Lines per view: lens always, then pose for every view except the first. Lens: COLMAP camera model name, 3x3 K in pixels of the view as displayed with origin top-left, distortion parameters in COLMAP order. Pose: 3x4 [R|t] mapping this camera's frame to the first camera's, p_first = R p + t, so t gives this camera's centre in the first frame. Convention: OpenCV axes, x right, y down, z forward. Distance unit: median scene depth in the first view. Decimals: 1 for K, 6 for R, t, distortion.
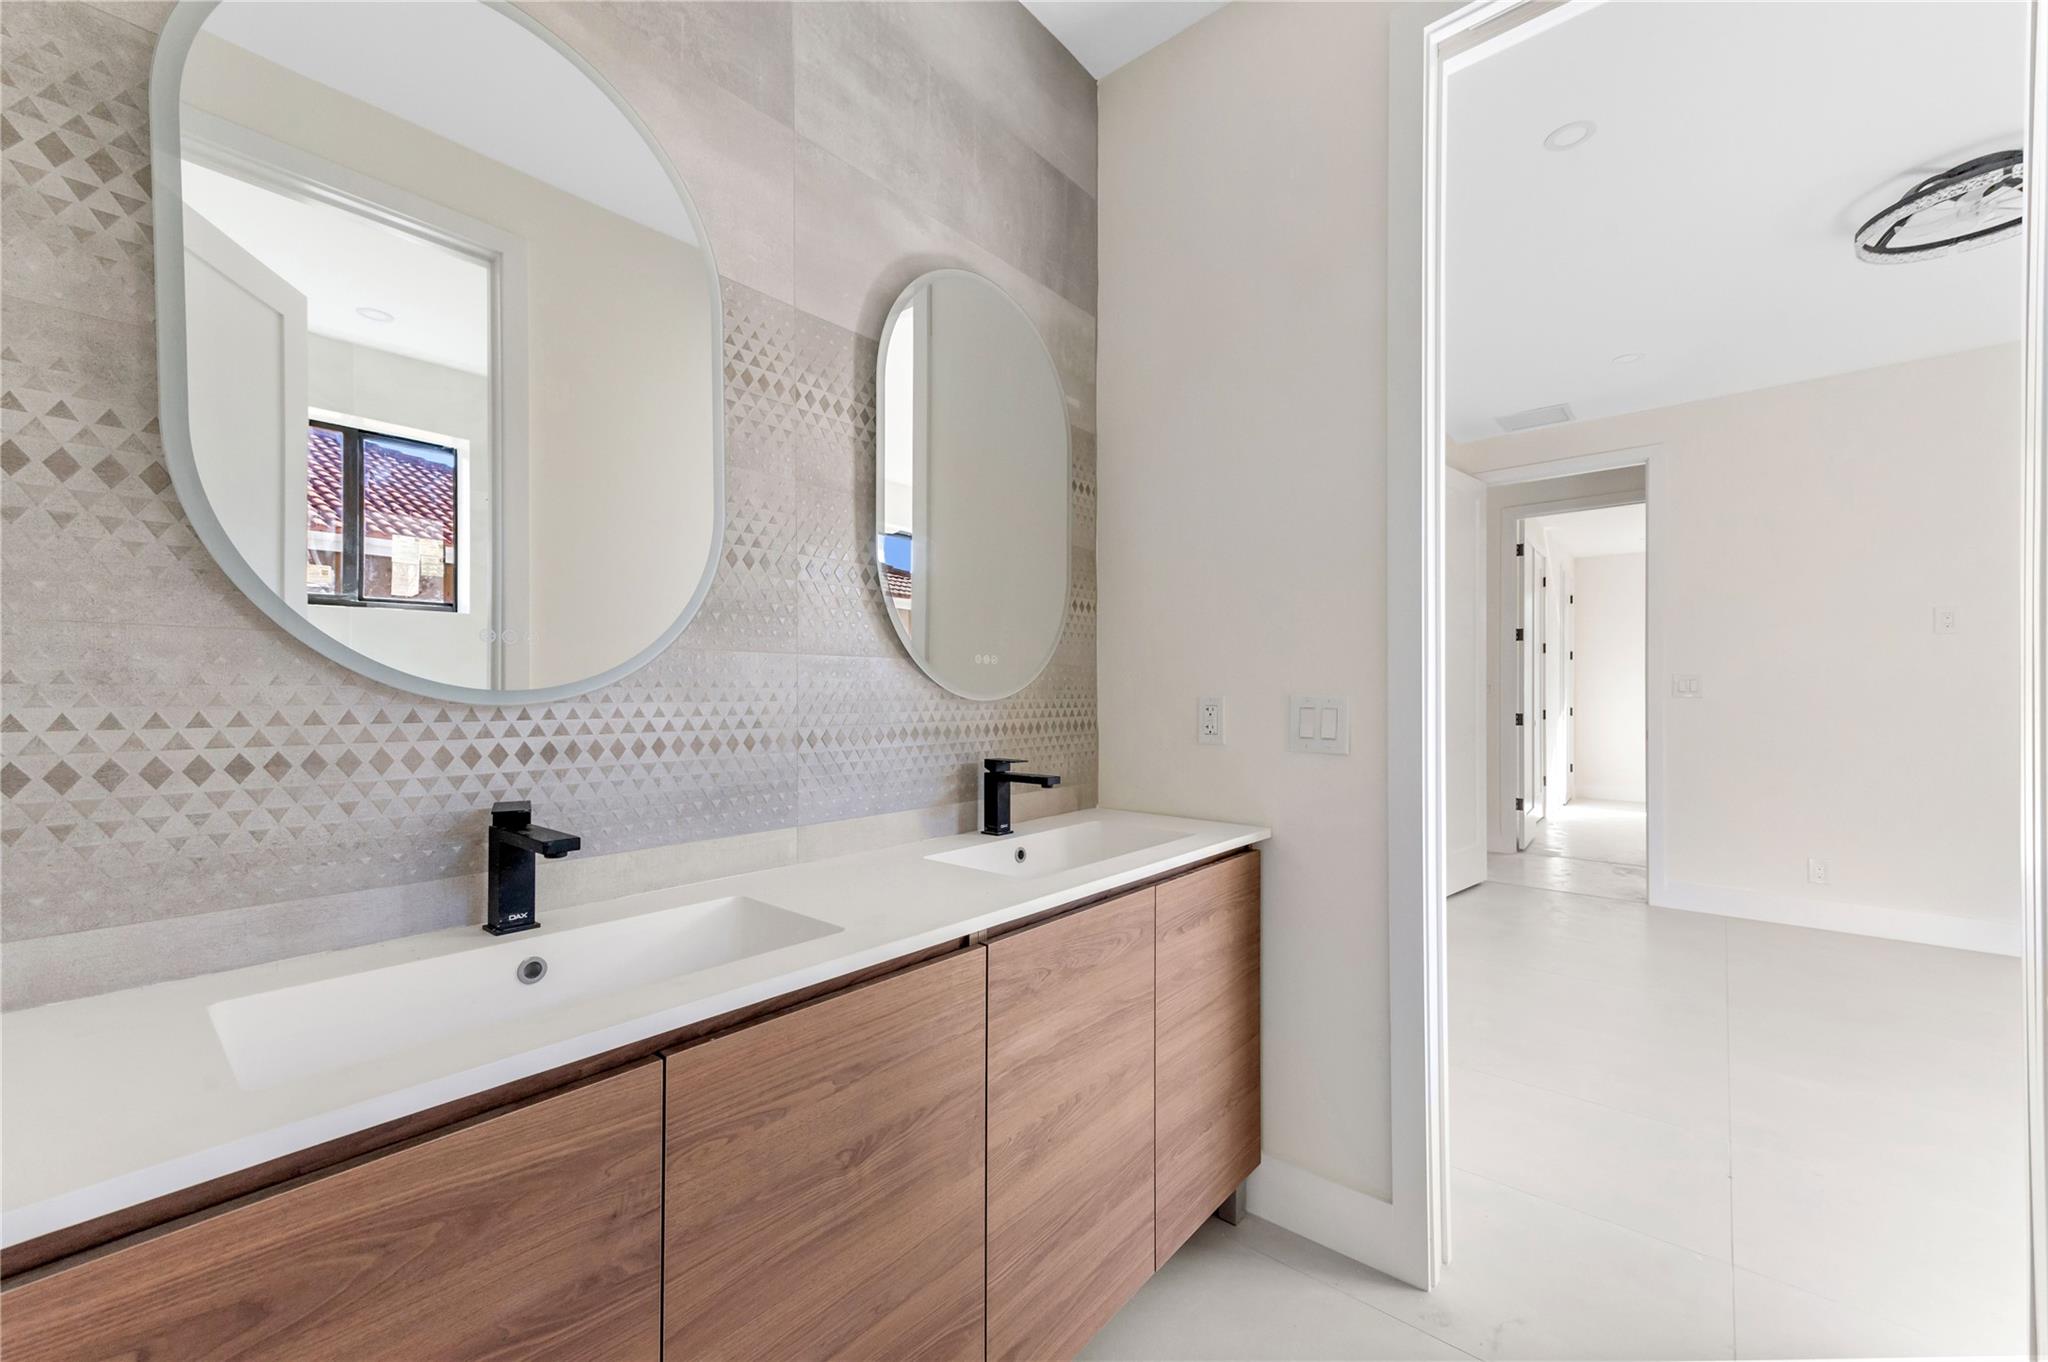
lens RADIAL K [[809.2, 0, 1024.0], [0, 809.2, 681.0], [0, 0, 1]] dist [0.016870, 0.000111]
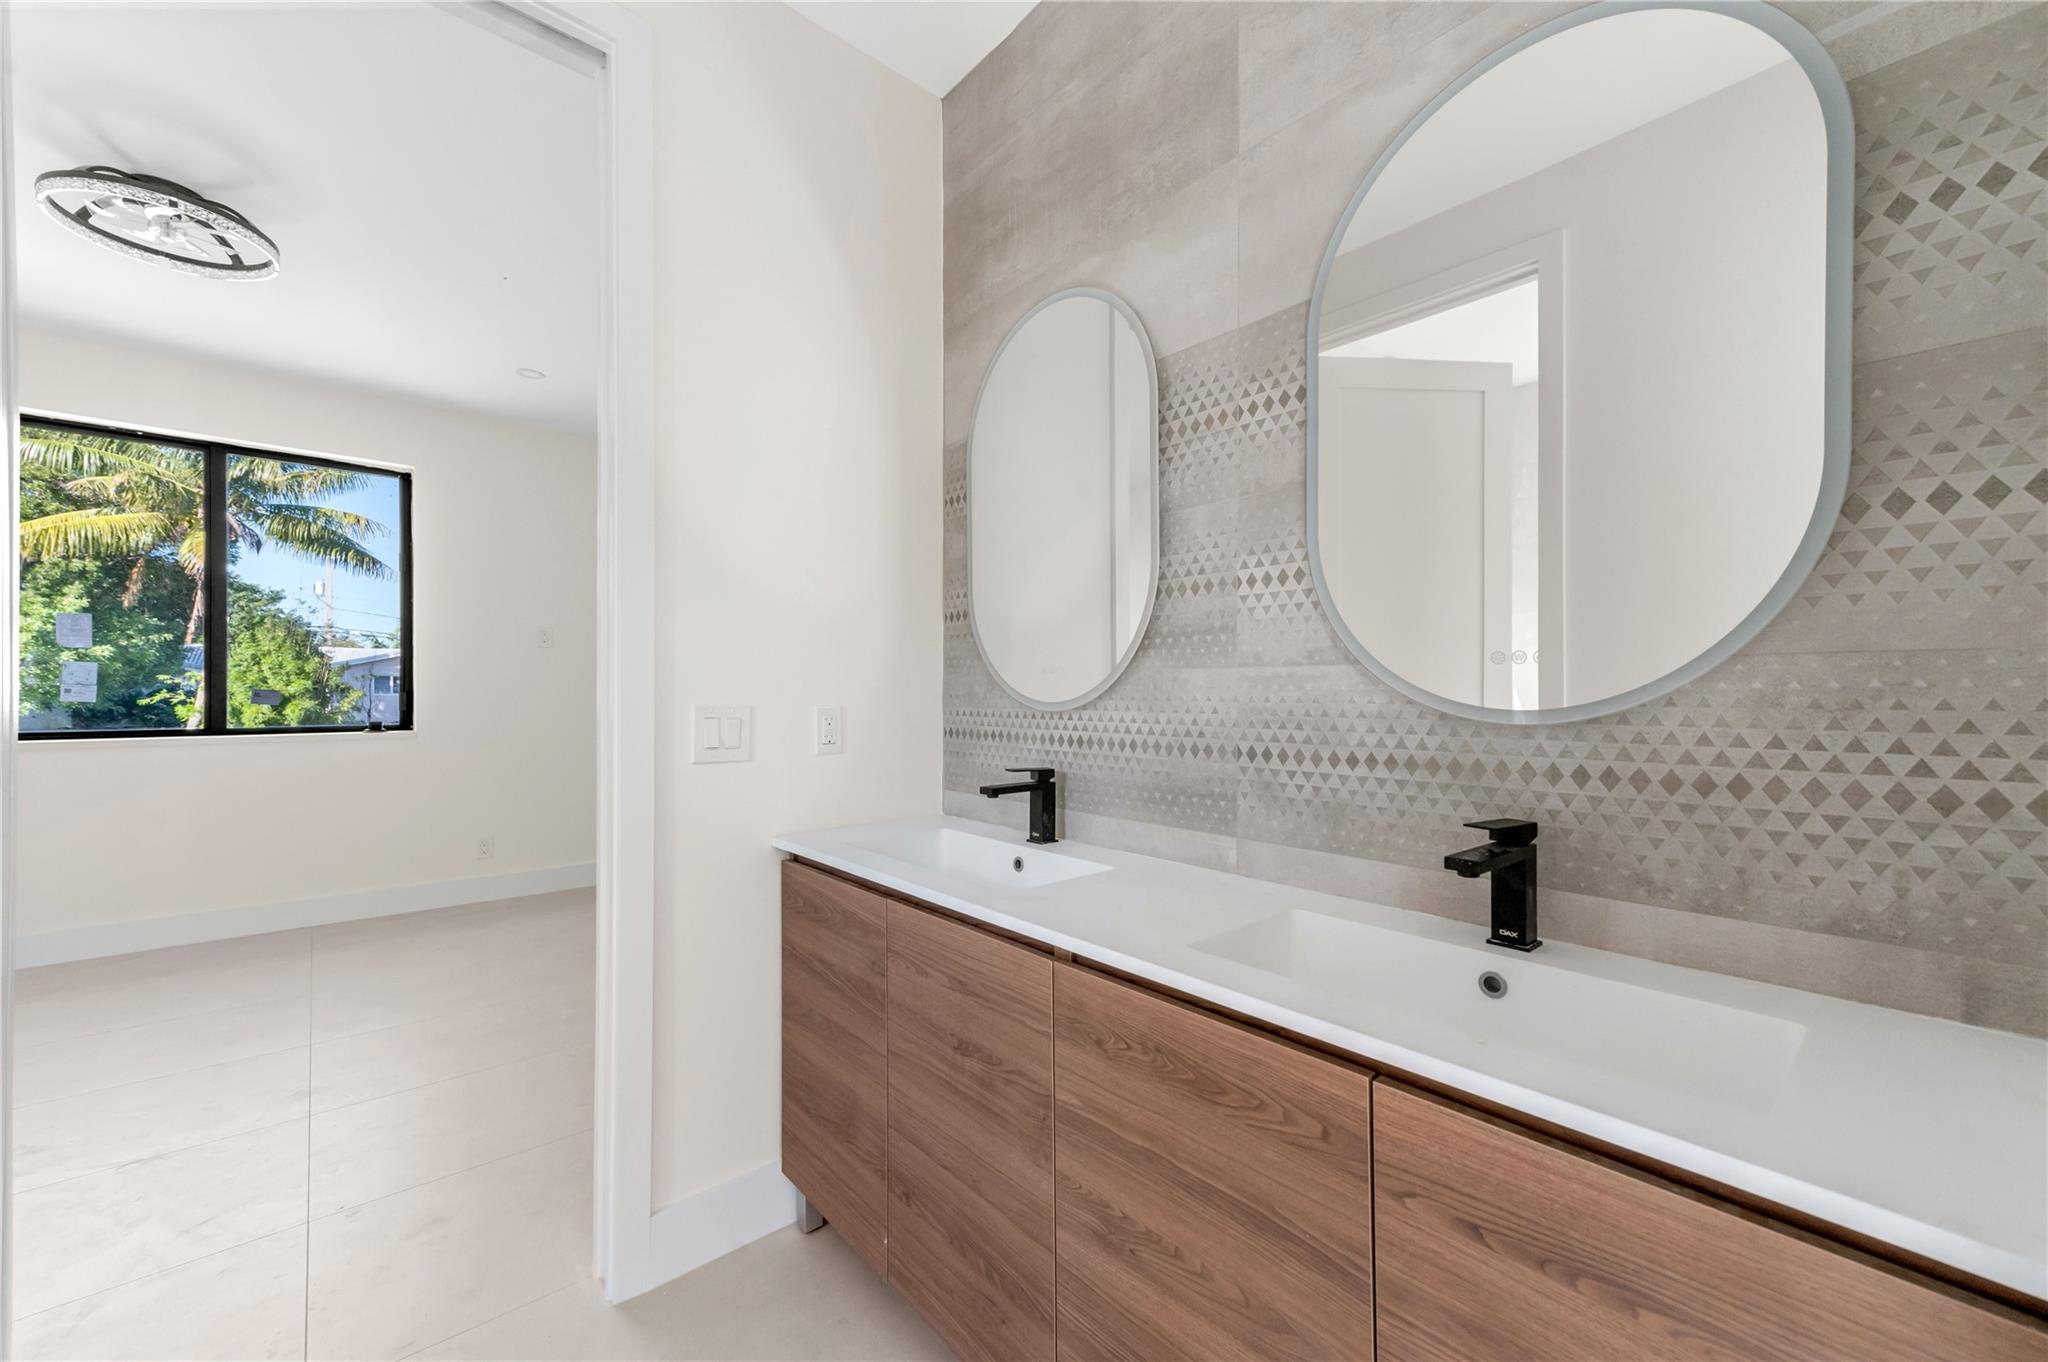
lens RADIAL K [[774.5, 0, 1059.9], [0, 774.5, 705.6], [0, 0, 1]] dist [0.018997, 0.000031]
pose [[-0.110977, -0.000679, -0.993823, 0.730780], [-0.003870, 0.999992, -0.000251, 0.015081], [0.993815, 0.003818, -0.110978, 0.909155]]
